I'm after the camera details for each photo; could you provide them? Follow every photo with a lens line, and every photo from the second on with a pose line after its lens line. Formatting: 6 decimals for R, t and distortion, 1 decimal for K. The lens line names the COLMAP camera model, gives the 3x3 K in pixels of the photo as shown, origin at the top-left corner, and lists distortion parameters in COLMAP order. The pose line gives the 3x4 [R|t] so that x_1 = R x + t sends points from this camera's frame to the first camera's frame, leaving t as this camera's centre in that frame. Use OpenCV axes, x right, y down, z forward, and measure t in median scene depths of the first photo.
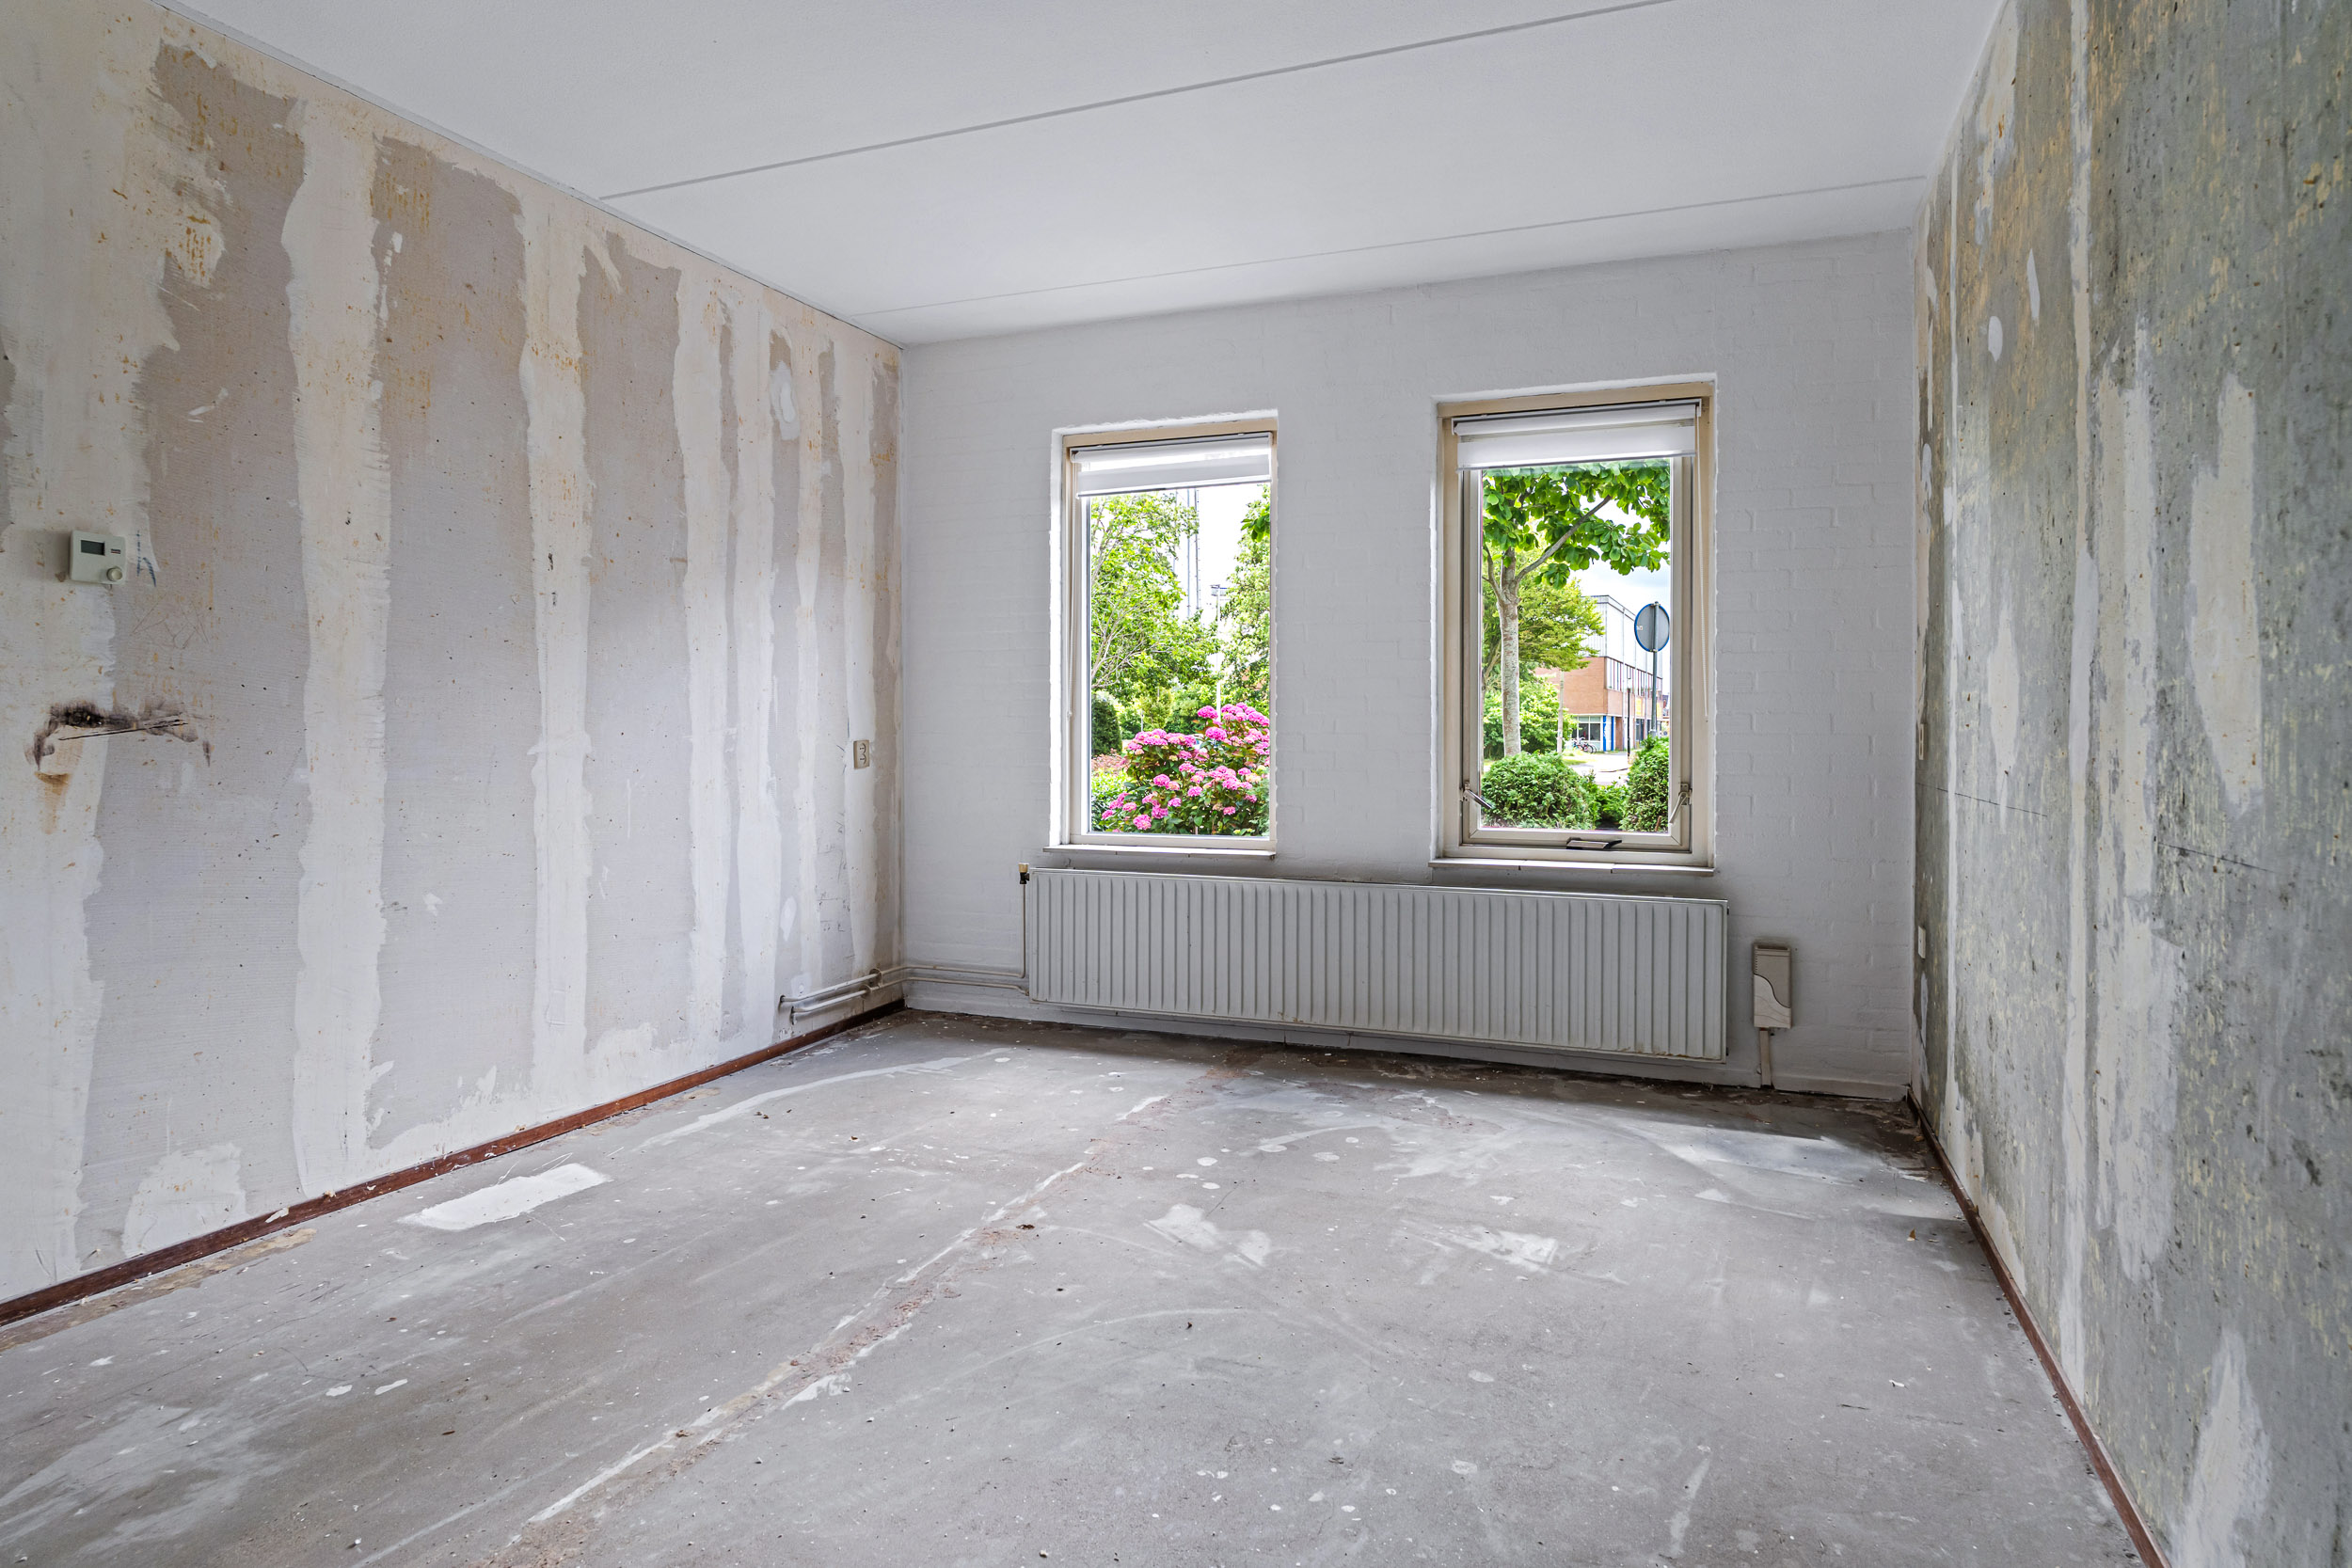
lens RADIAL K [[1358.7, 0, 1176.6], [0, 1358.7, 732.1], [0, 0, 1]] dist [0.000641, 0.000646]
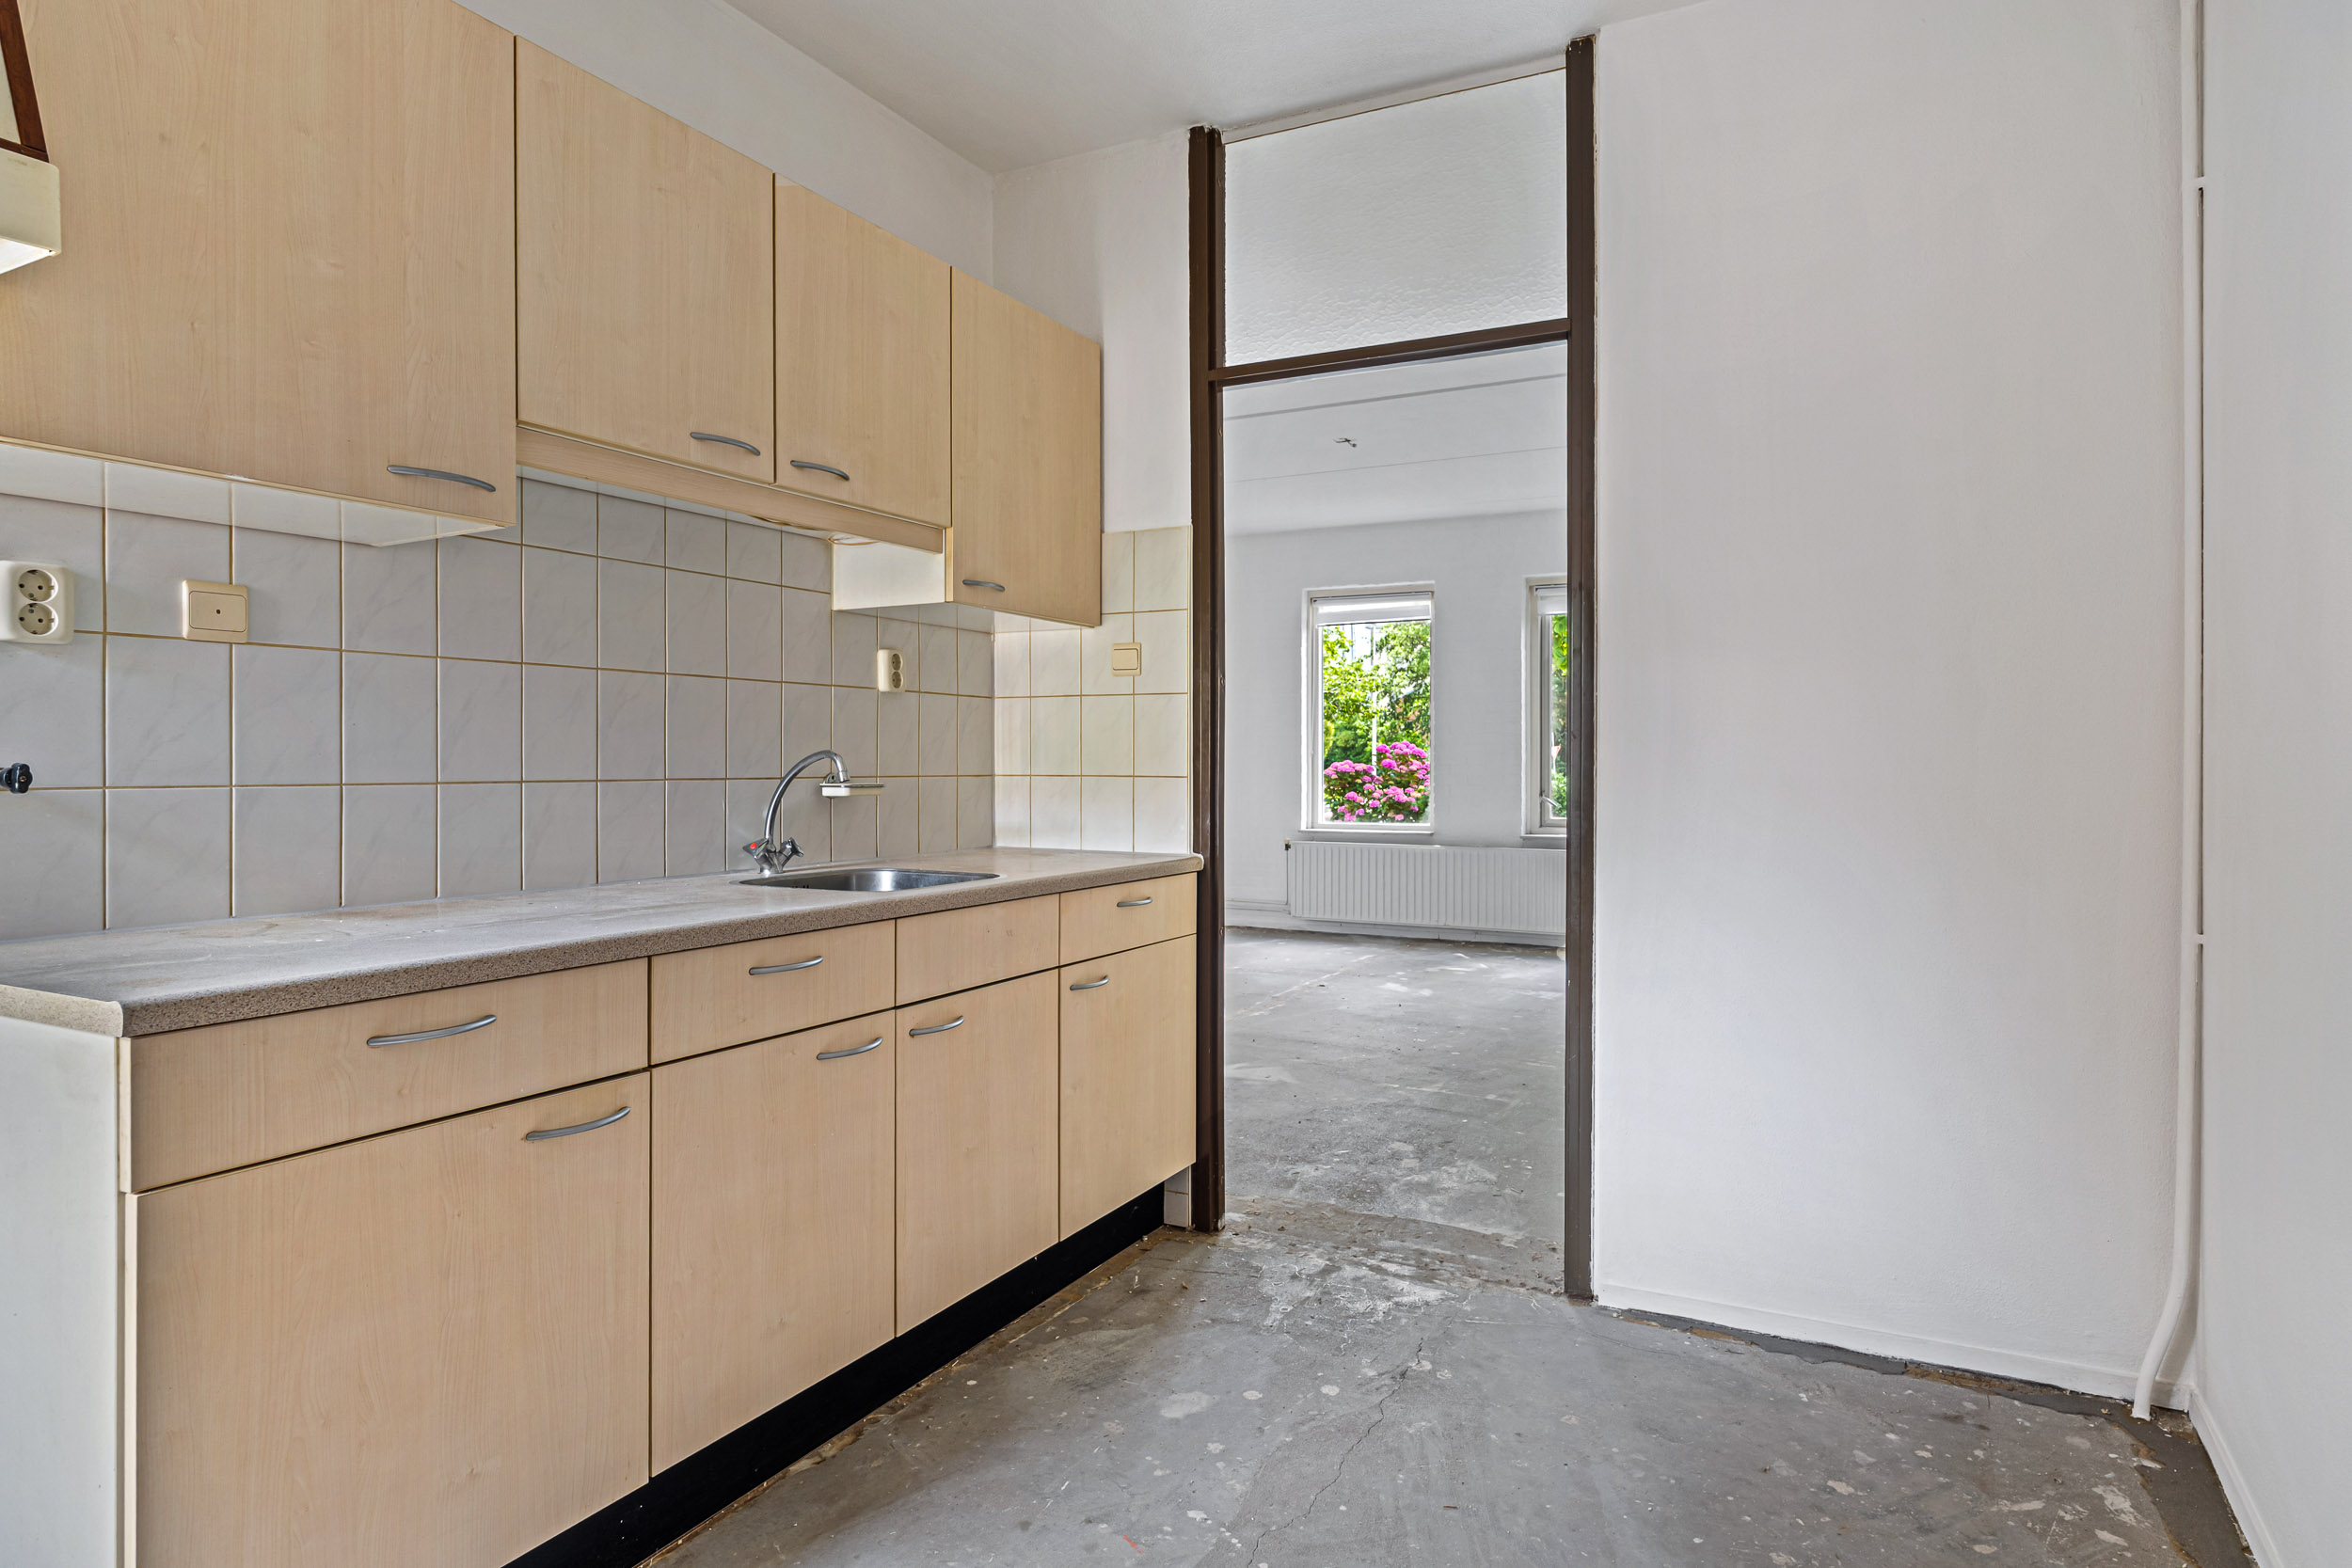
lens RADIAL K [[1358.7, 0, 1163.6], [0, 1358.7, 773.1], [0, 0, 1]] dist [0.000641, 0.000646]
pose [[0.992862, -0.000433, -0.119270, -0.071236], [0.001440, 0.999964, 0.008359, -0.002549], [0.119262, -0.008472, 0.992827, -0.872538]]
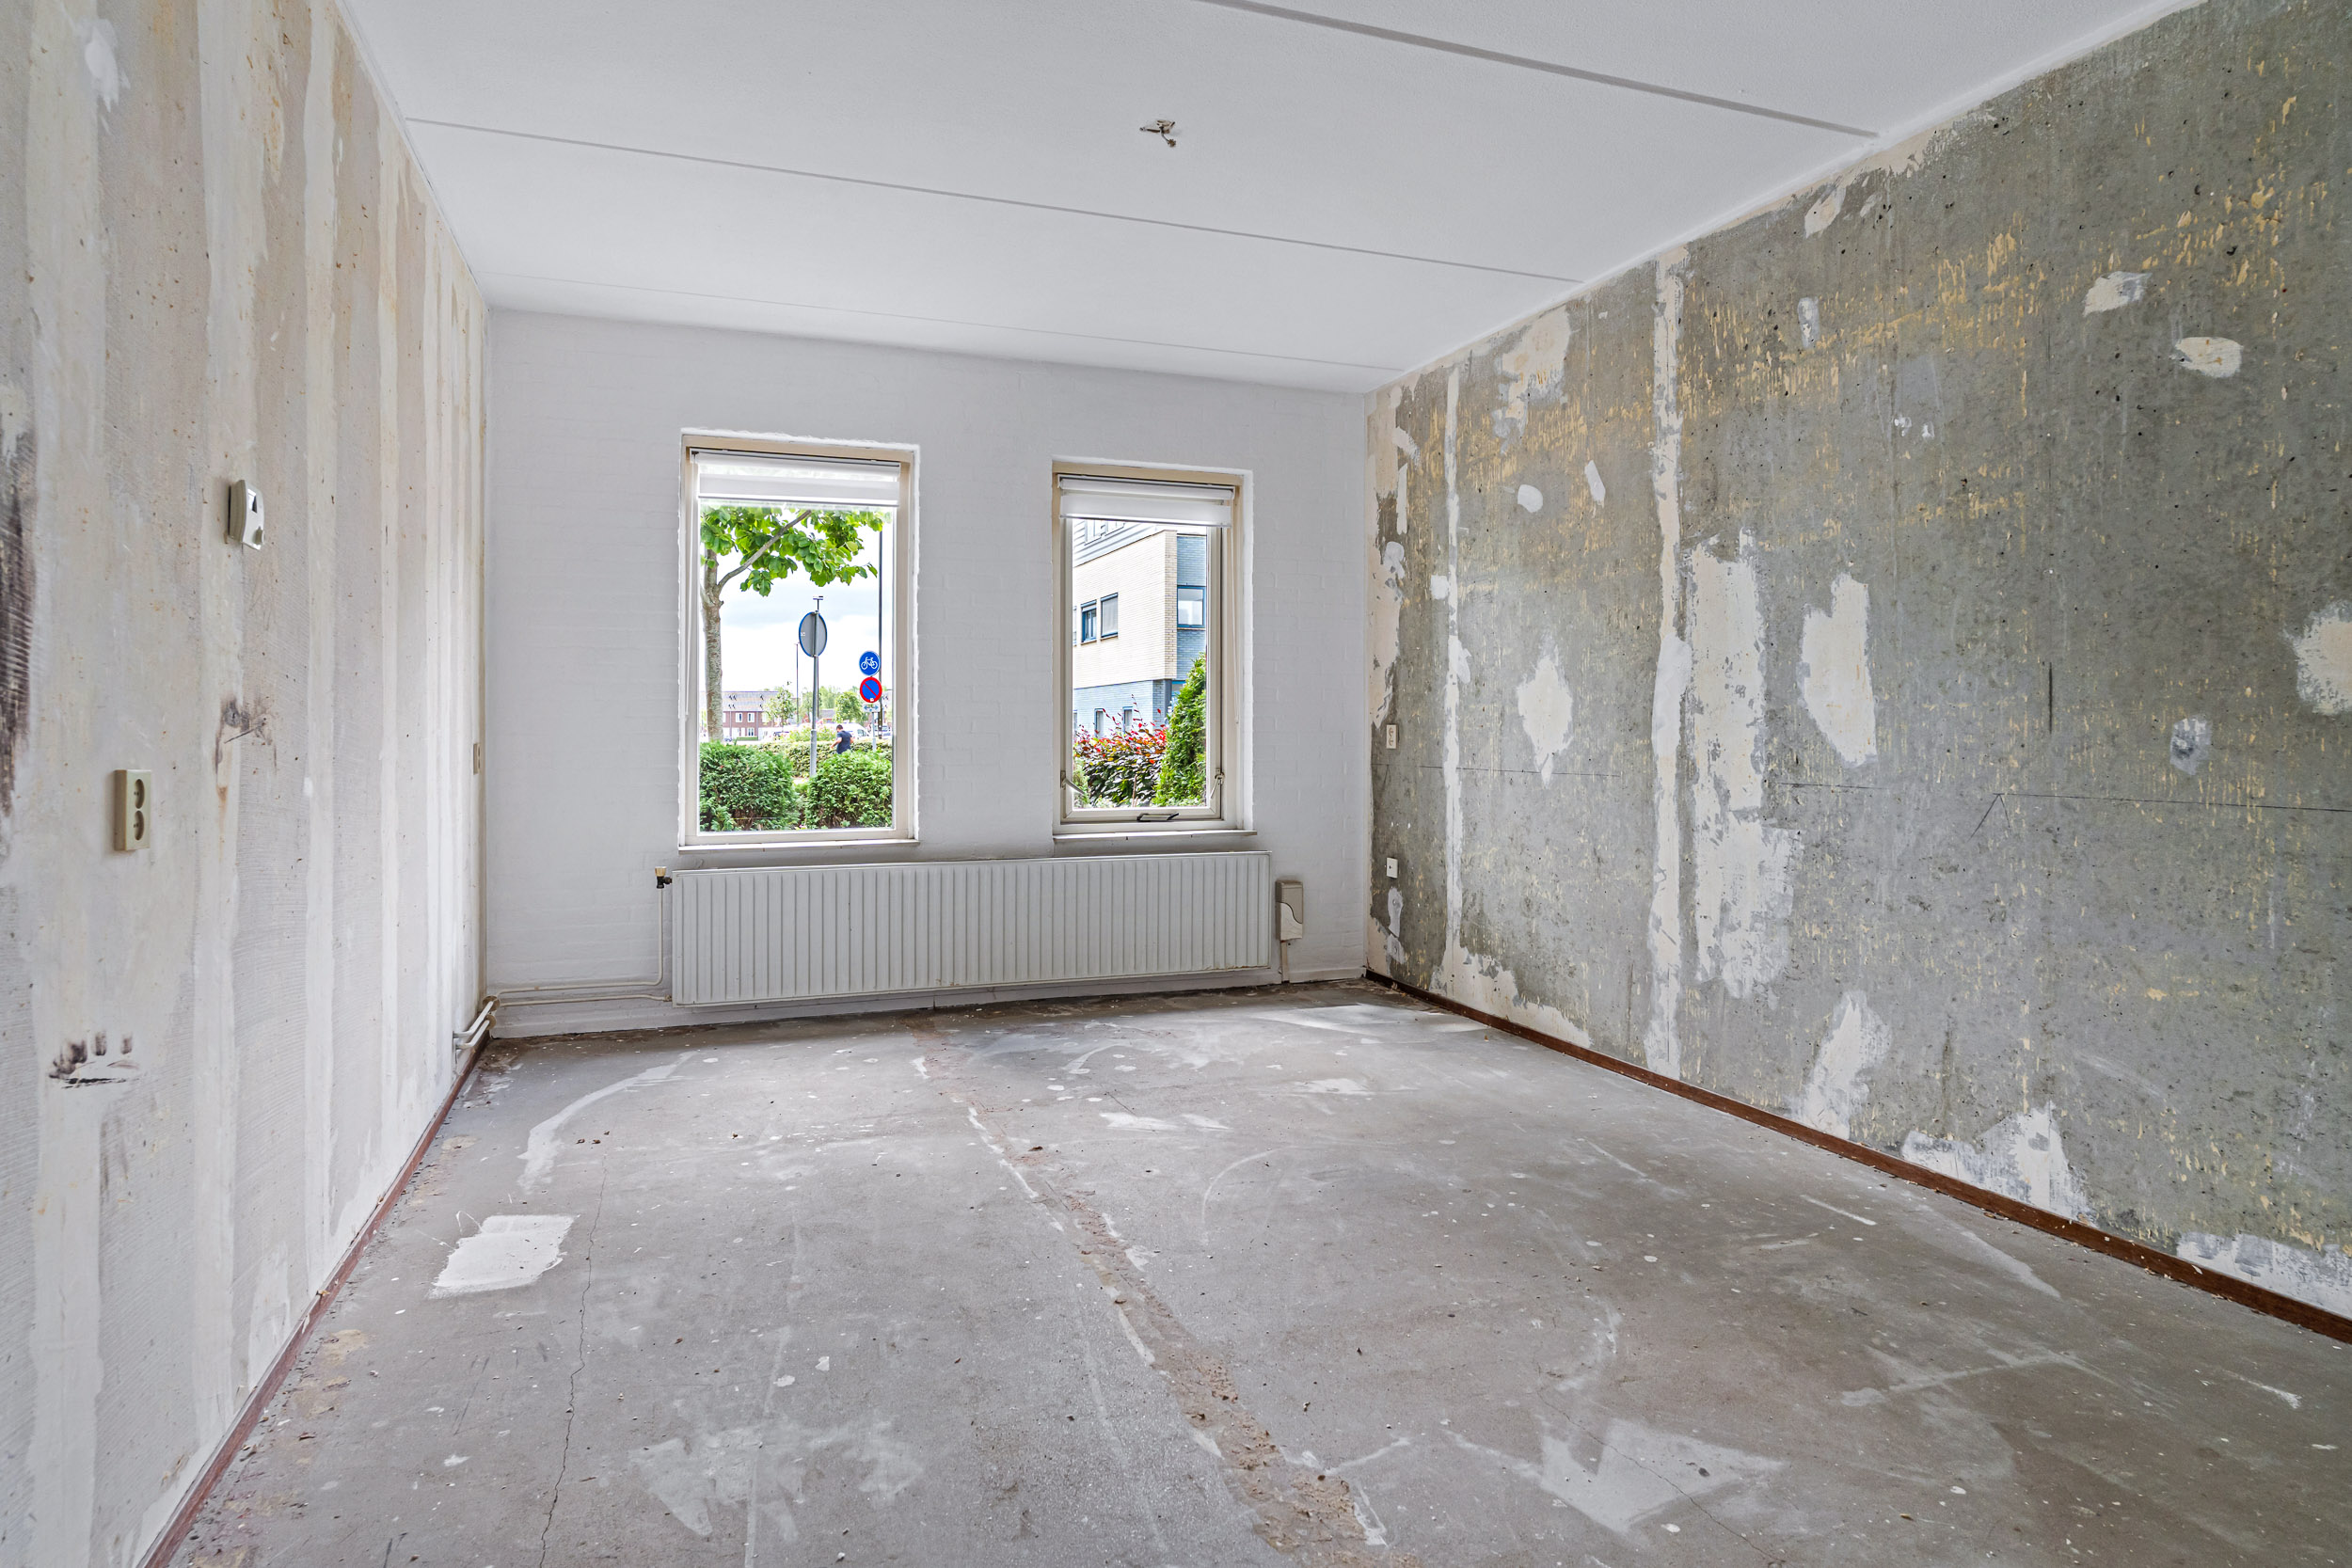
lens RADIAL K [[1358.7, 0, 1188.1], [0, 1358.7, 725.7], [0, 0, 1]] dist [0.000641, 0.000646]
pose [[0.736901, 0.000370, 0.676000, -0.572103], [0.002793, 0.999990, -0.003593, -0.000677], [-0.675995, 0.004536, 0.736893, 0.023866]]
